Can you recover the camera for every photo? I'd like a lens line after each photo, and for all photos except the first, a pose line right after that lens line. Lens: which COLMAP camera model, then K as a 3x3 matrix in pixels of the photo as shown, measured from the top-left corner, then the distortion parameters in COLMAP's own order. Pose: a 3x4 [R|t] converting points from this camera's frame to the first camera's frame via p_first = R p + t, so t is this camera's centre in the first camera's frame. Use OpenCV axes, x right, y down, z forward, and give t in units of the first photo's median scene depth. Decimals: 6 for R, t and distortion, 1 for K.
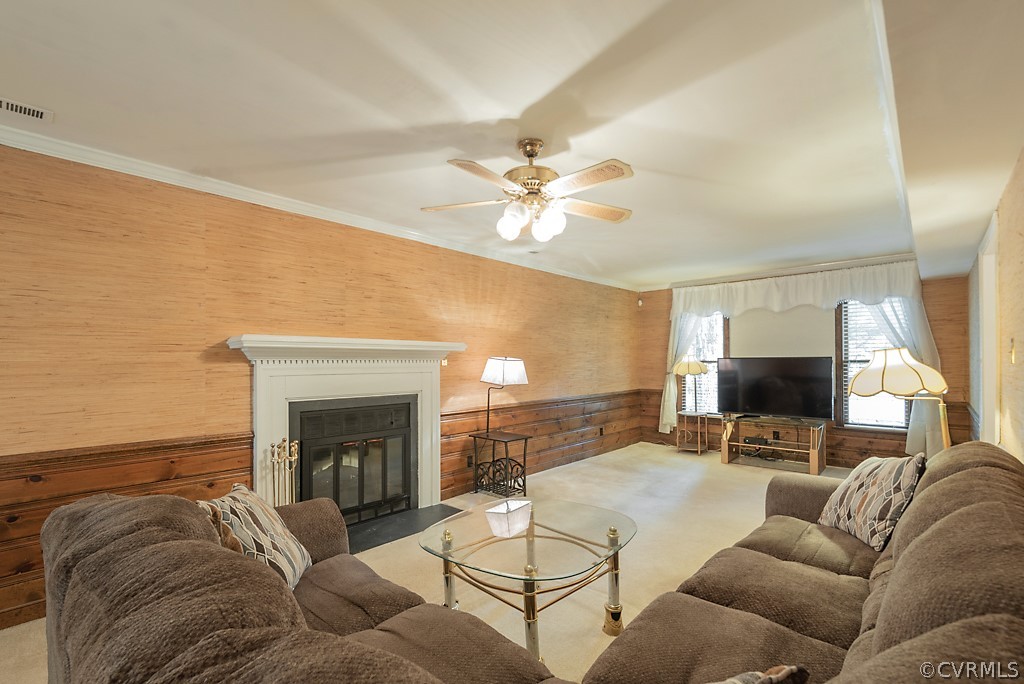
lens RADIAL K [[455.9, 0, 518.4], [0, 455.9, 361.1], [0, 0, 1]] dist [0.020950, -0.007903]
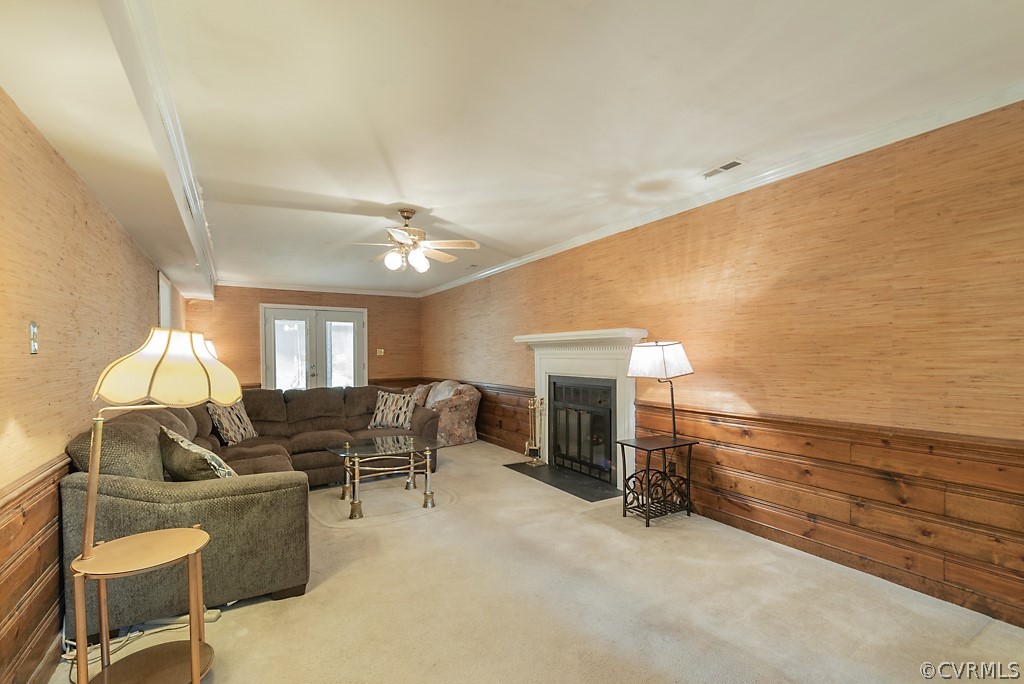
lens RADIAL K [[455.9, 0, 518.4], [0, 455.9, 361.1], [0, 0, 1]] dist [0.020950, -0.007903]
pose [[-0.290887, 0.022232, -0.956499, 0.845409], [0.011865, 0.999737, 0.019629, 0.006426], [0.956684, -0.005639, -0.291074, 1.083760]]
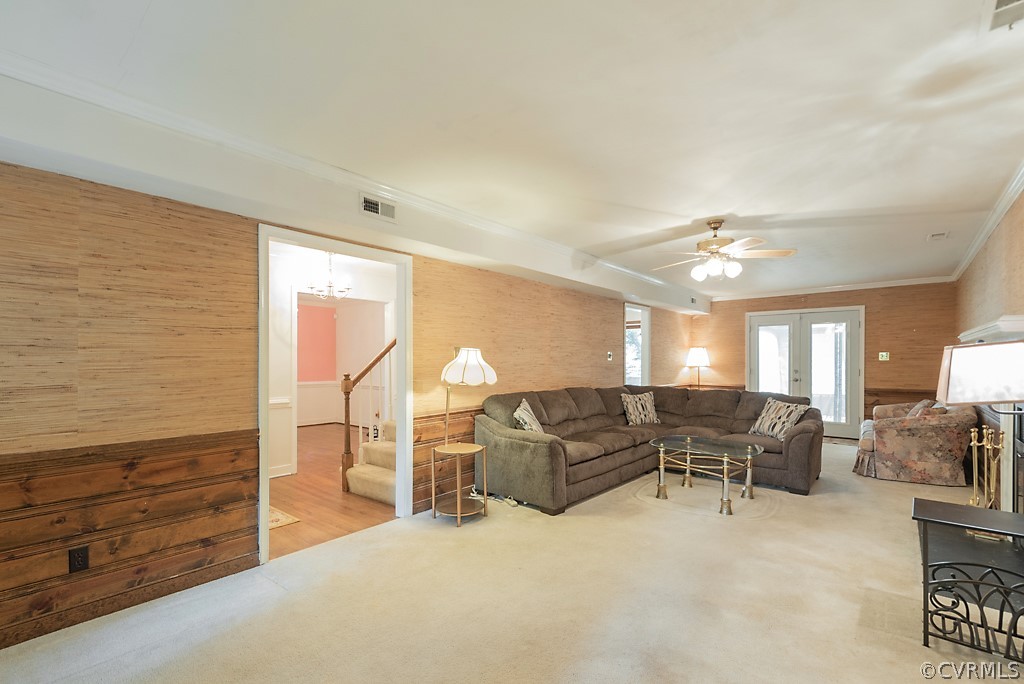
lens RADIAL K [[455.9, 0, 518.4], [0, 455.9, 361.1], [0, 0, 1]] dist [0.020950, -0.007903]
pose [[-0.999454, 0.007497, -0.032186, 0.462925], [0.007543, 0.999971, -0.001311, 0.008489], [0.032175, -0.001553, -0.999481, 1.548467]]
